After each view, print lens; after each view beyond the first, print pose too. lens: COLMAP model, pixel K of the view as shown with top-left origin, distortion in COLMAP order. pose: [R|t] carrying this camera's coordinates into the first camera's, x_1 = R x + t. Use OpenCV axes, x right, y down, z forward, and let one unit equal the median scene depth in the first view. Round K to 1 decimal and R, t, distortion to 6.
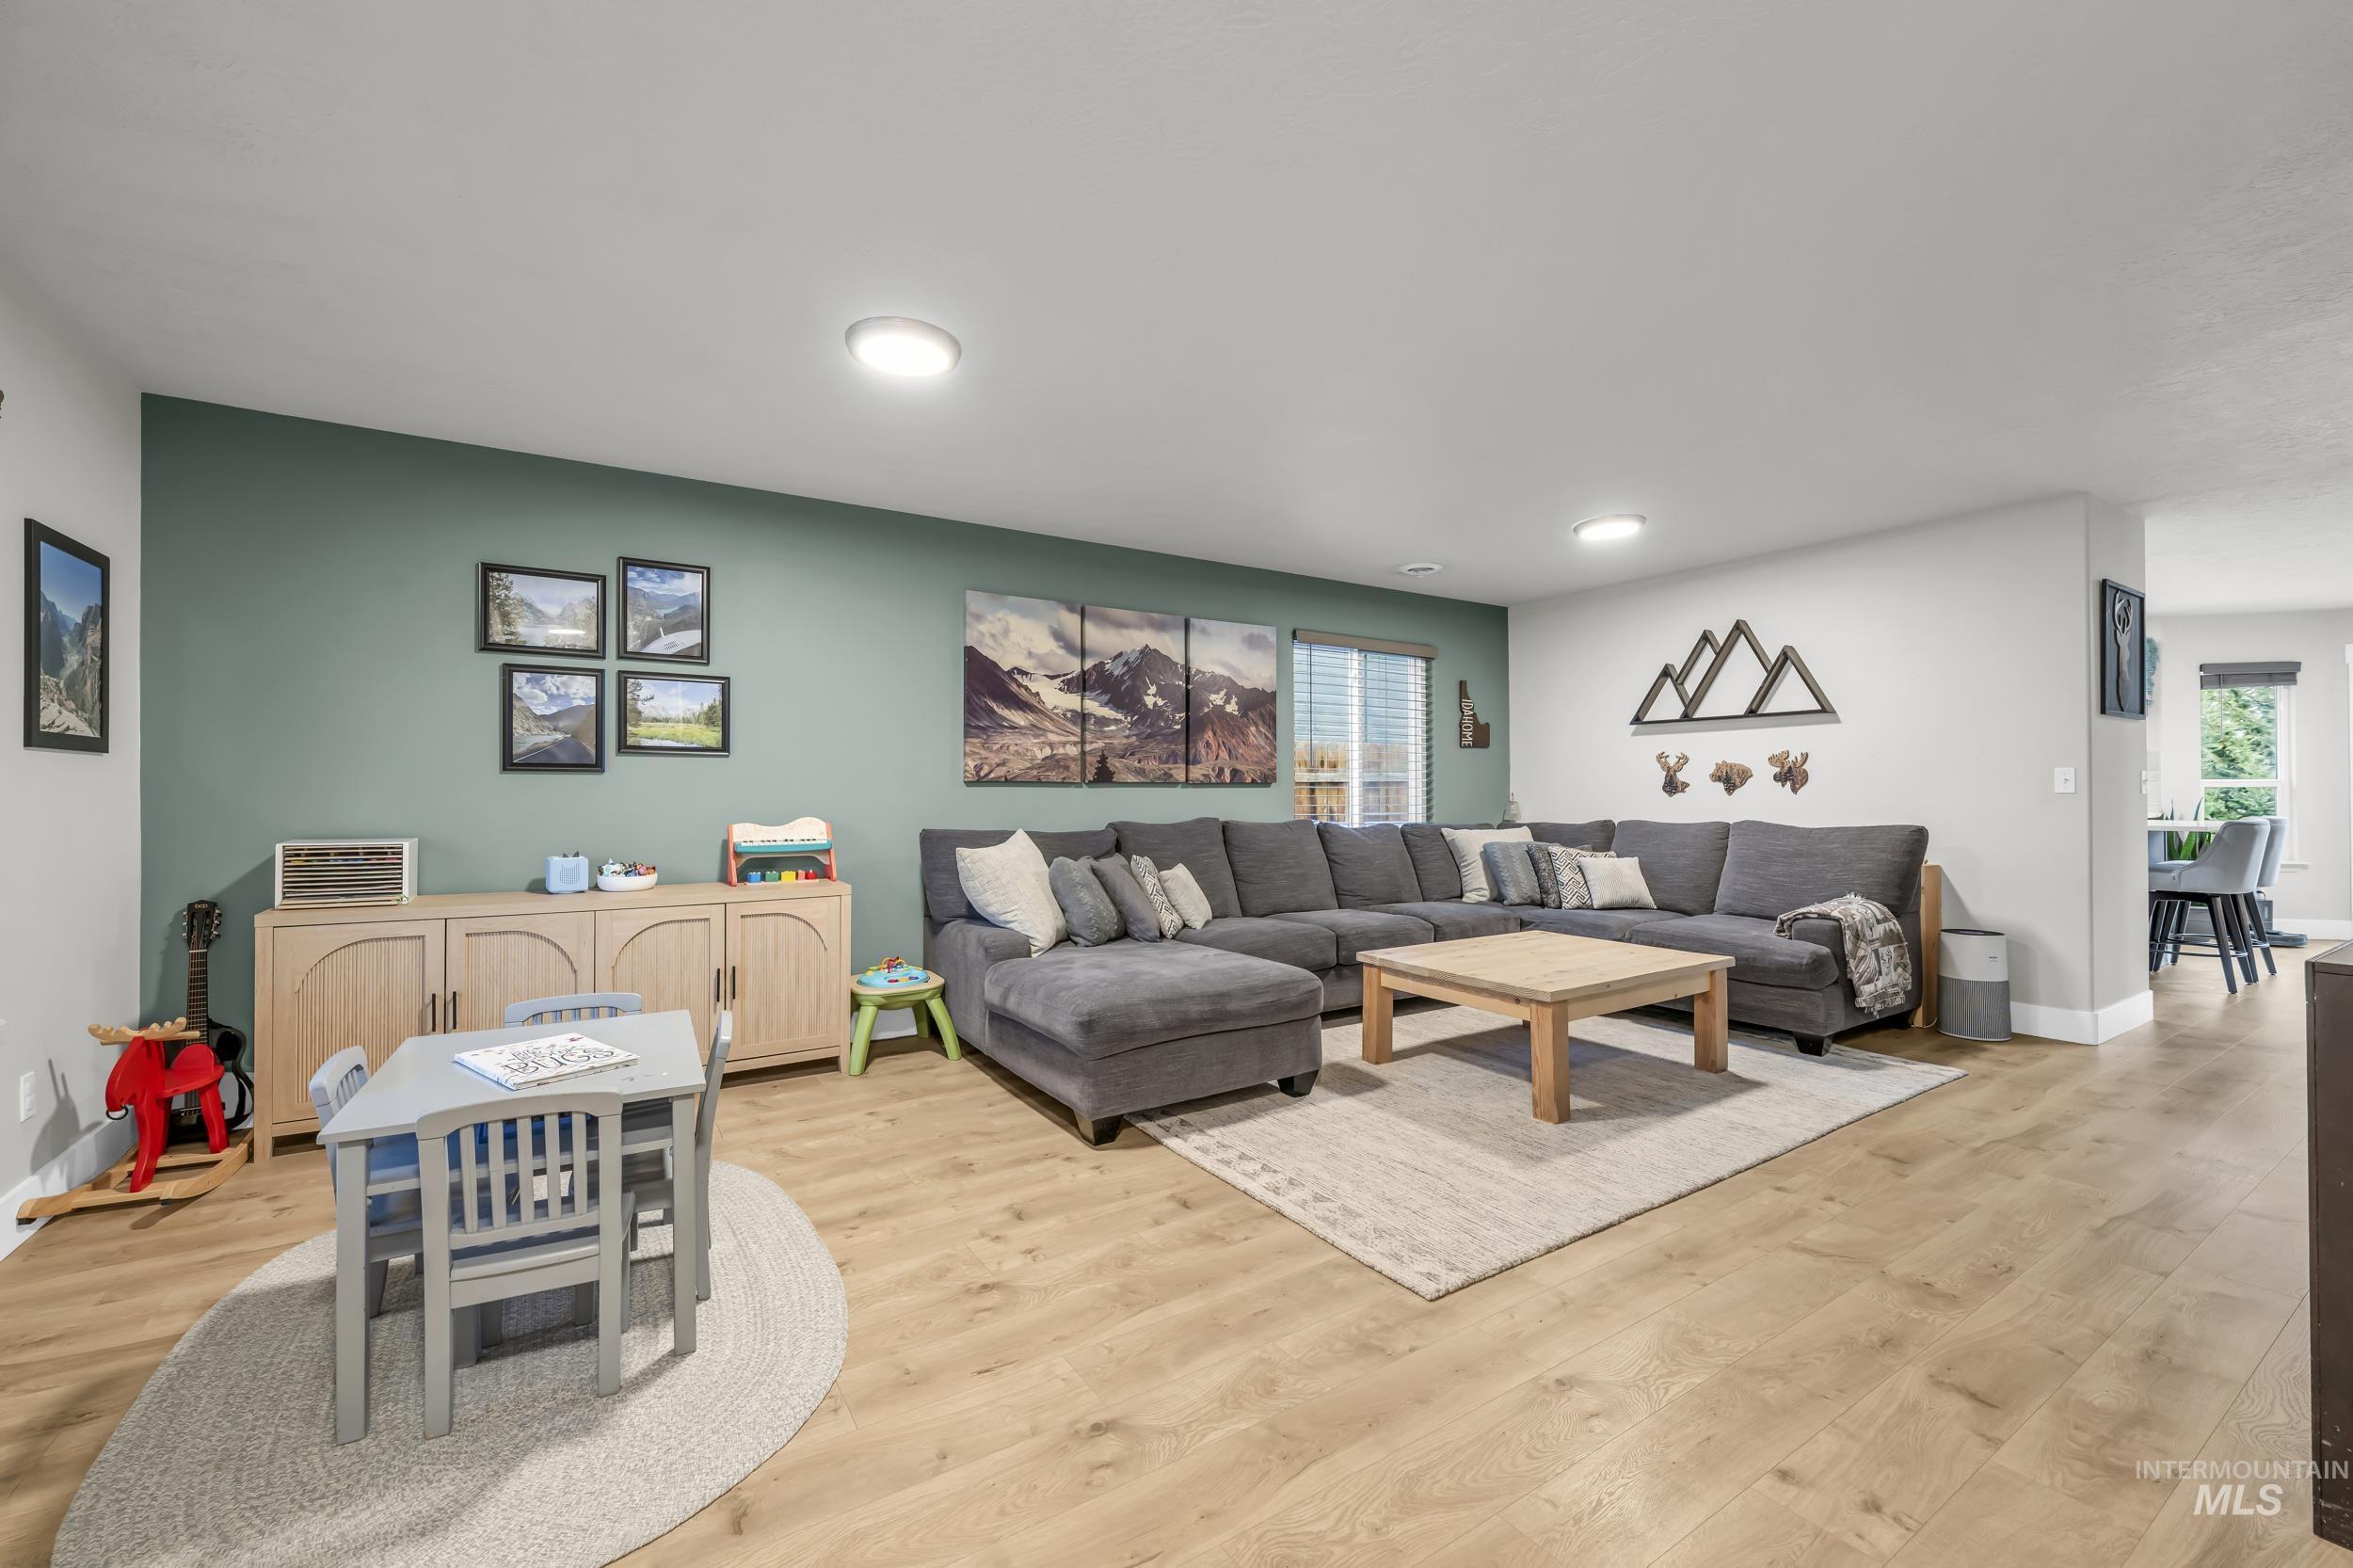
lens RADIAL K [[937.6, 0, 1182.5], [0, 937.6, 788.0], [0, 0, 1]] dist [-0.000886, -0.000124]
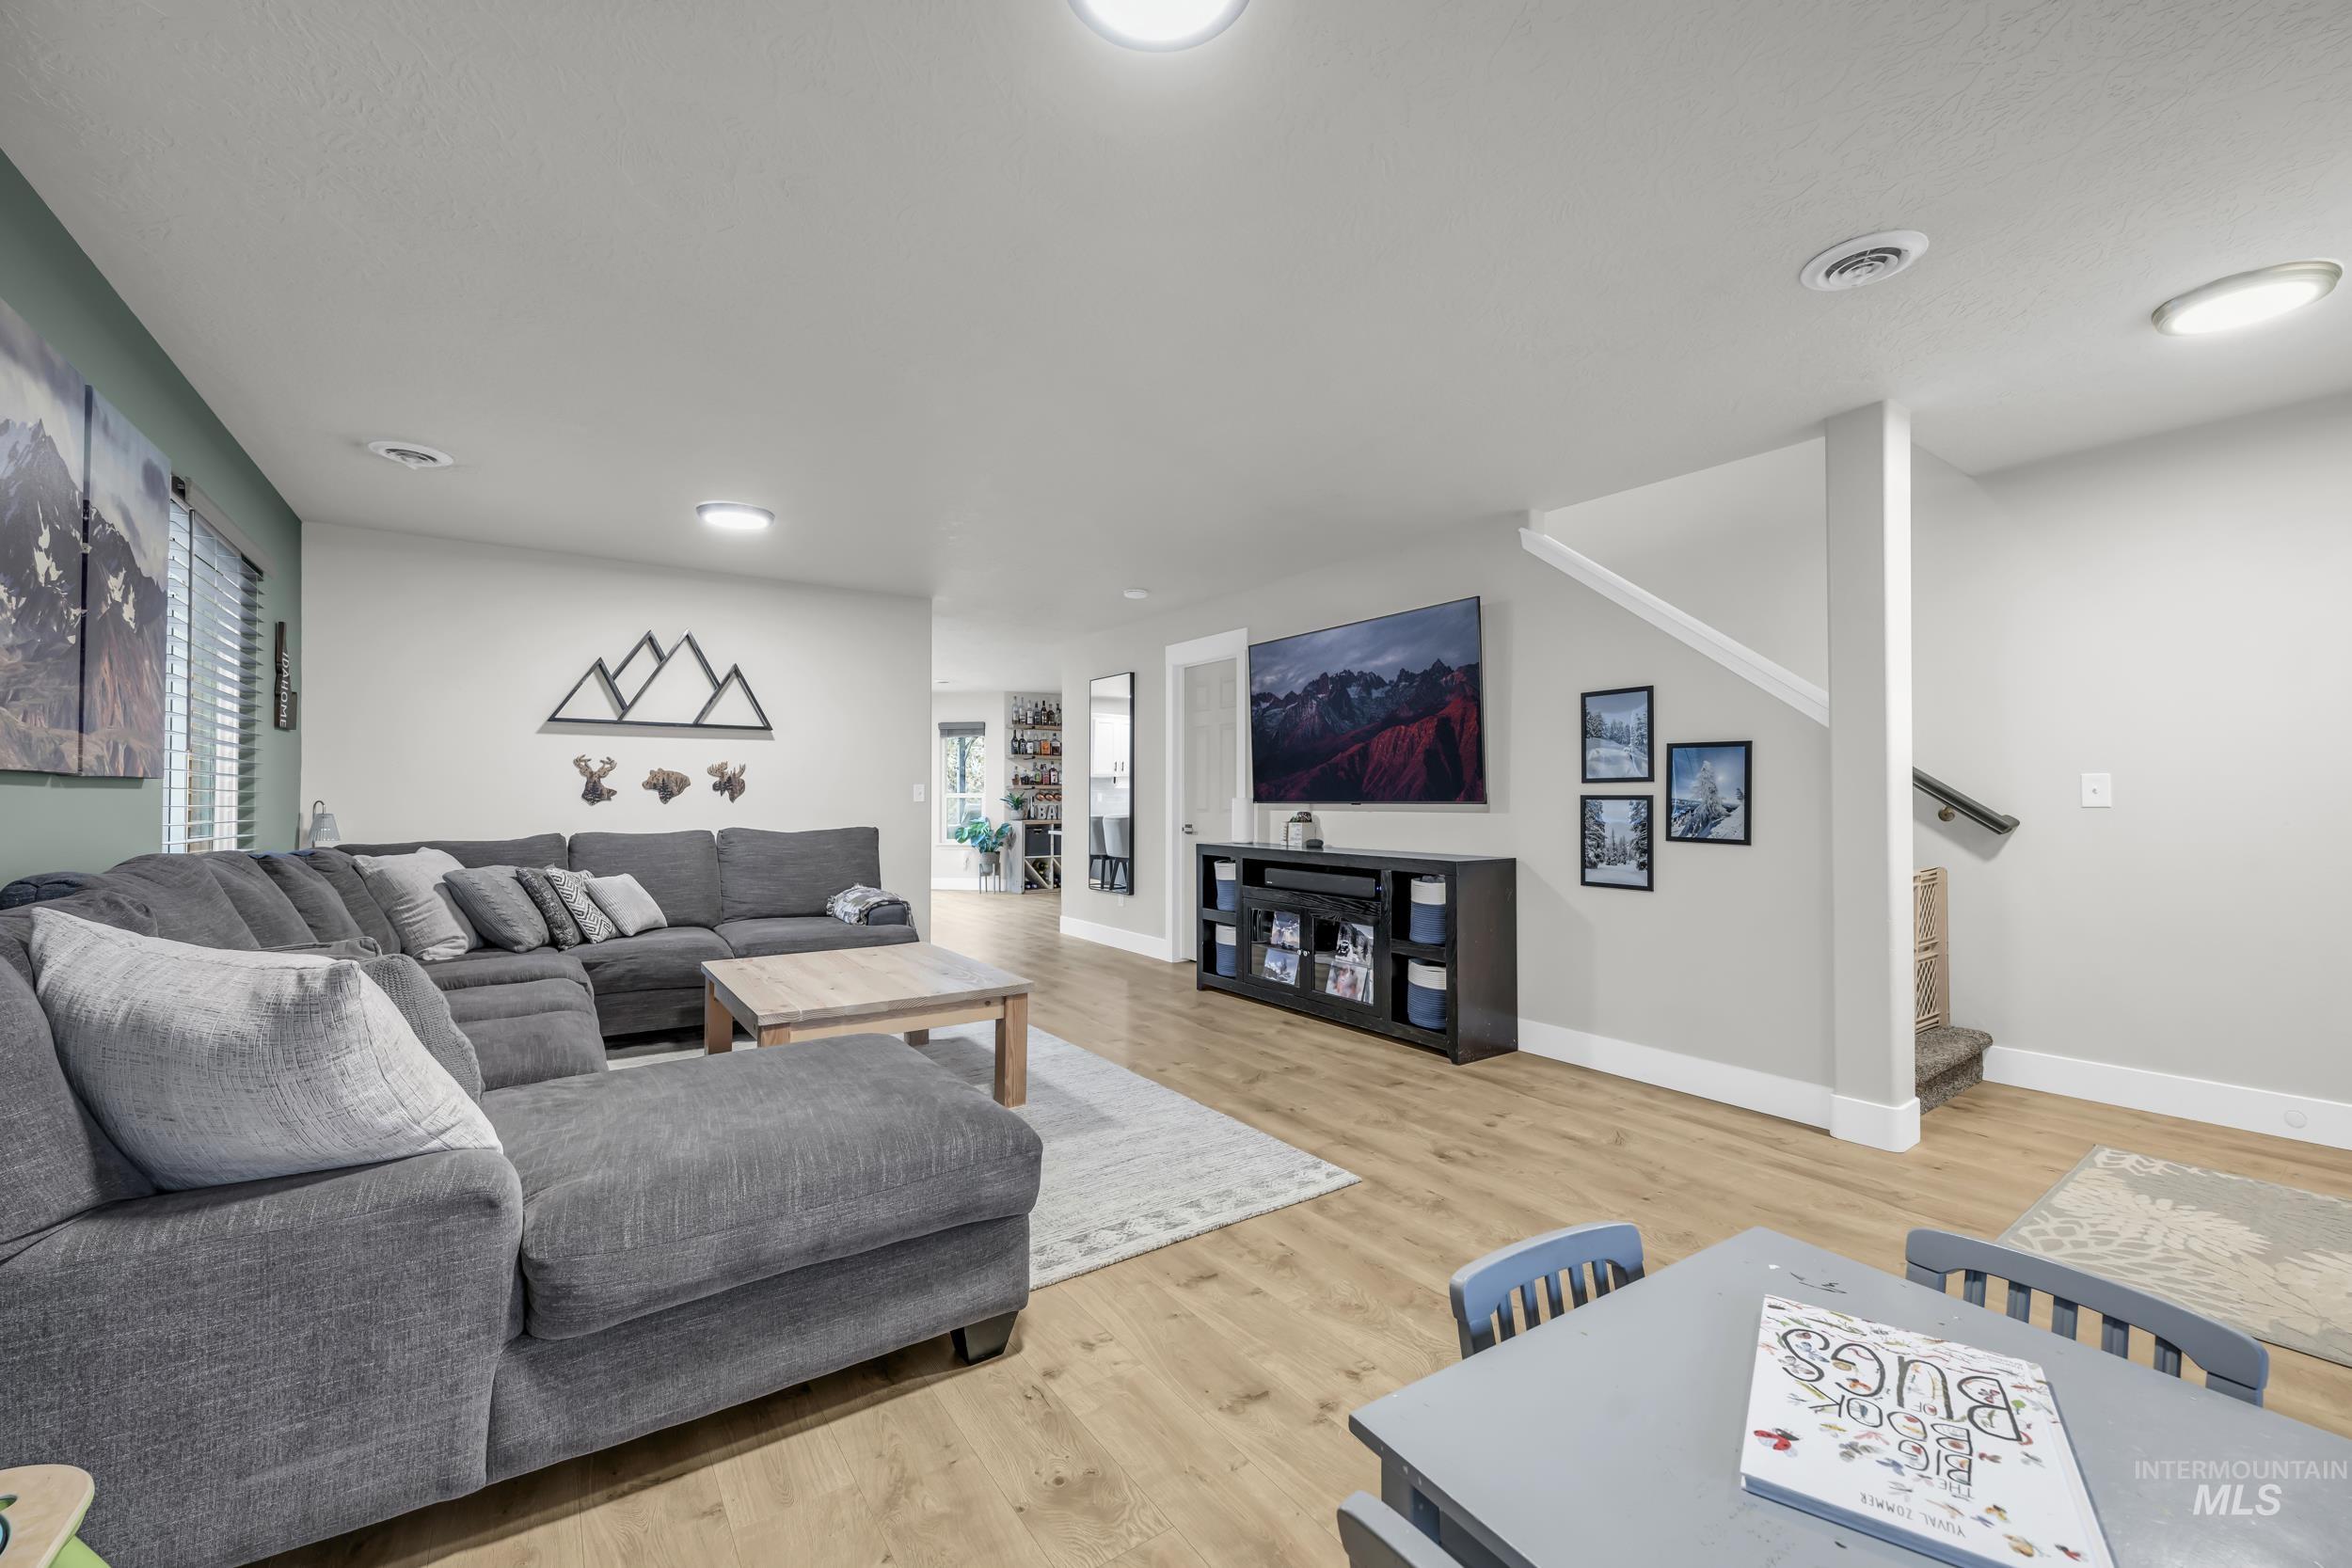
lens RADIAL K [[928.9, 0, 1181.4], [0, 928.9, 789.2], [0, 0, 1]] dist [-0.001129, -0.000210]
pose [[-0.028392, 0.014544, 0.999491, -0.676040], [-0.005559, 0.999876, -0.014708, 0.006520], [-0.999581, -0.005974, -0.028307, 0.828270]]
